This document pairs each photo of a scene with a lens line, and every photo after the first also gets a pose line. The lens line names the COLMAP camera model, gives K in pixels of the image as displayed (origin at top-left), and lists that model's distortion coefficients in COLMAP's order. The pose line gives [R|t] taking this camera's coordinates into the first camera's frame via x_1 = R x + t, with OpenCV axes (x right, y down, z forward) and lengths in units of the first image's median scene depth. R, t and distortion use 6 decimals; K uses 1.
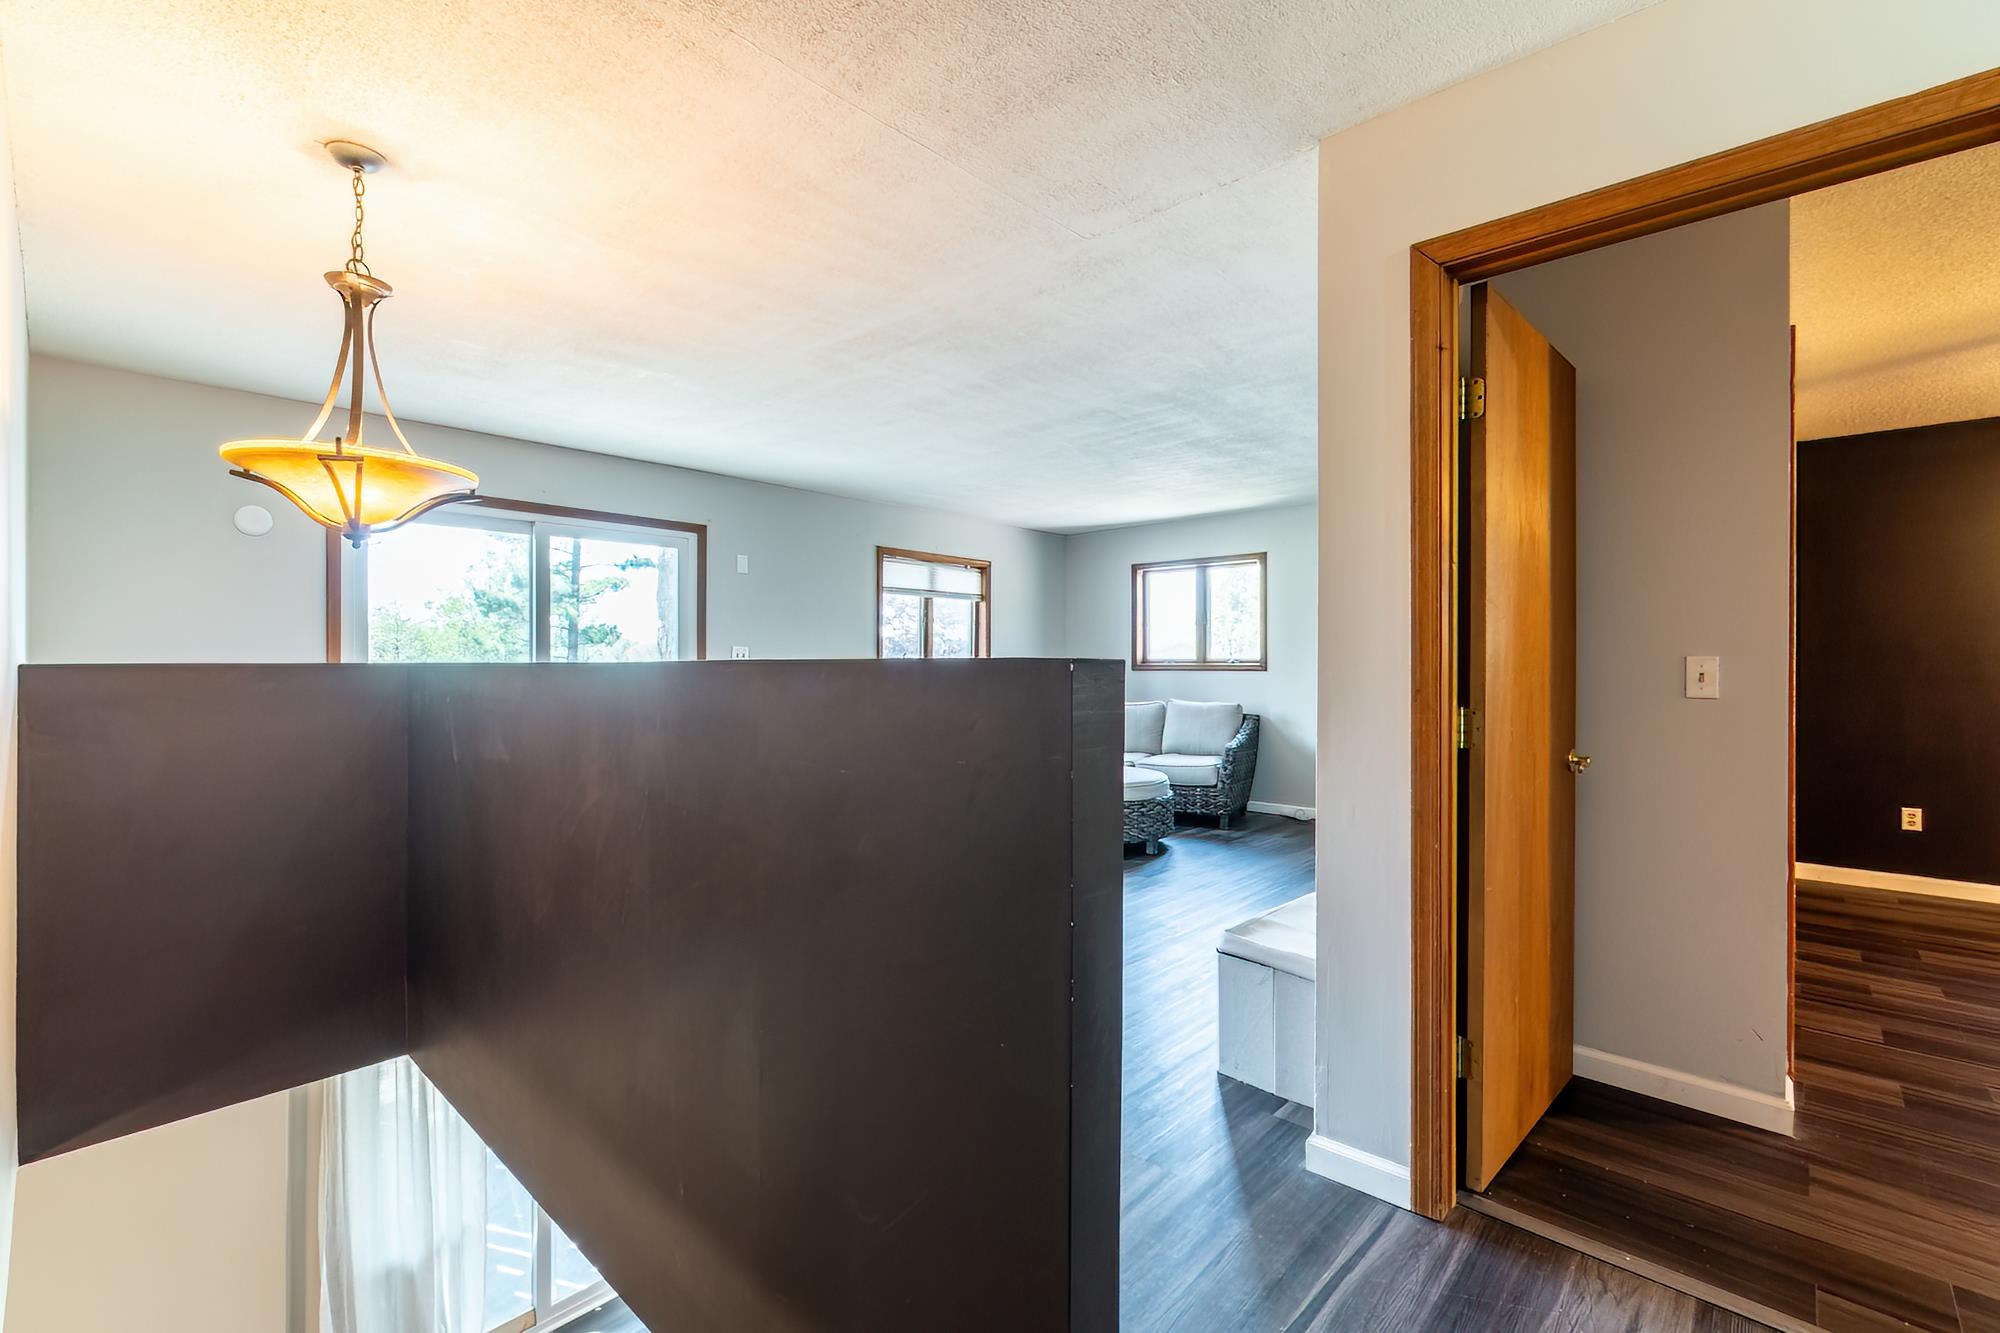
lens RADIAL K [[867.6, 0, 1000.0], [0, 867.6, 666.5], [0, 0, 1]] dist [0.000129, 0.000029]
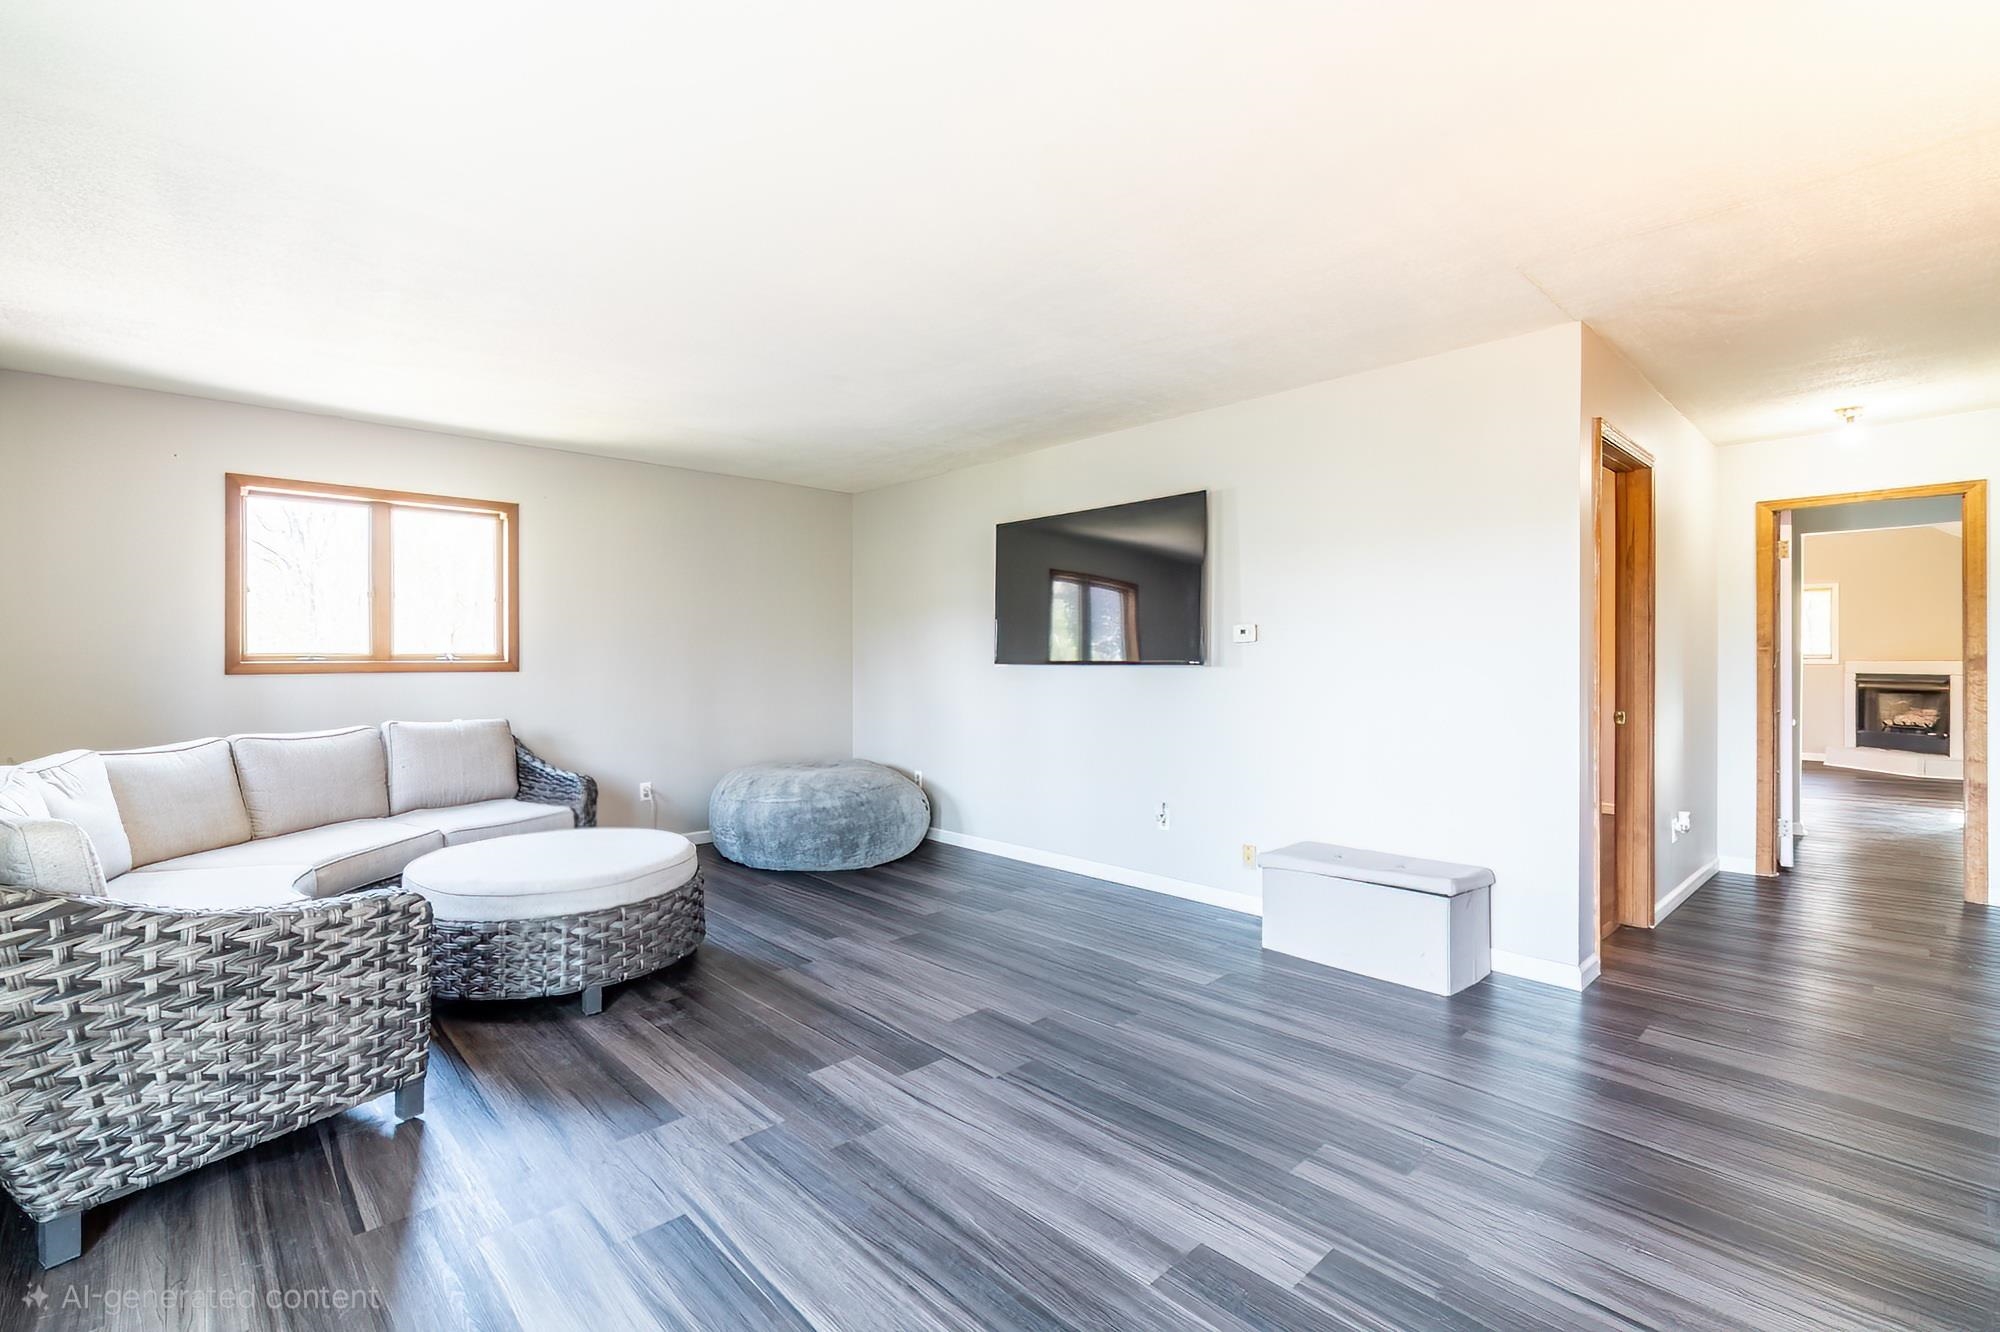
lens RADIAL K [[862.3, 0, 1008.3], [0, 862.3, 657.7], [0, 0, 1]] dist [0.000214, 0.000103]
pose [[0.060111, 0.000414, 0.998192, -0.390891], [0.000316, 1.000000, -0.000434, -0.006136], [-0.998192, 0.000342, 0.060110, 0.575808]]
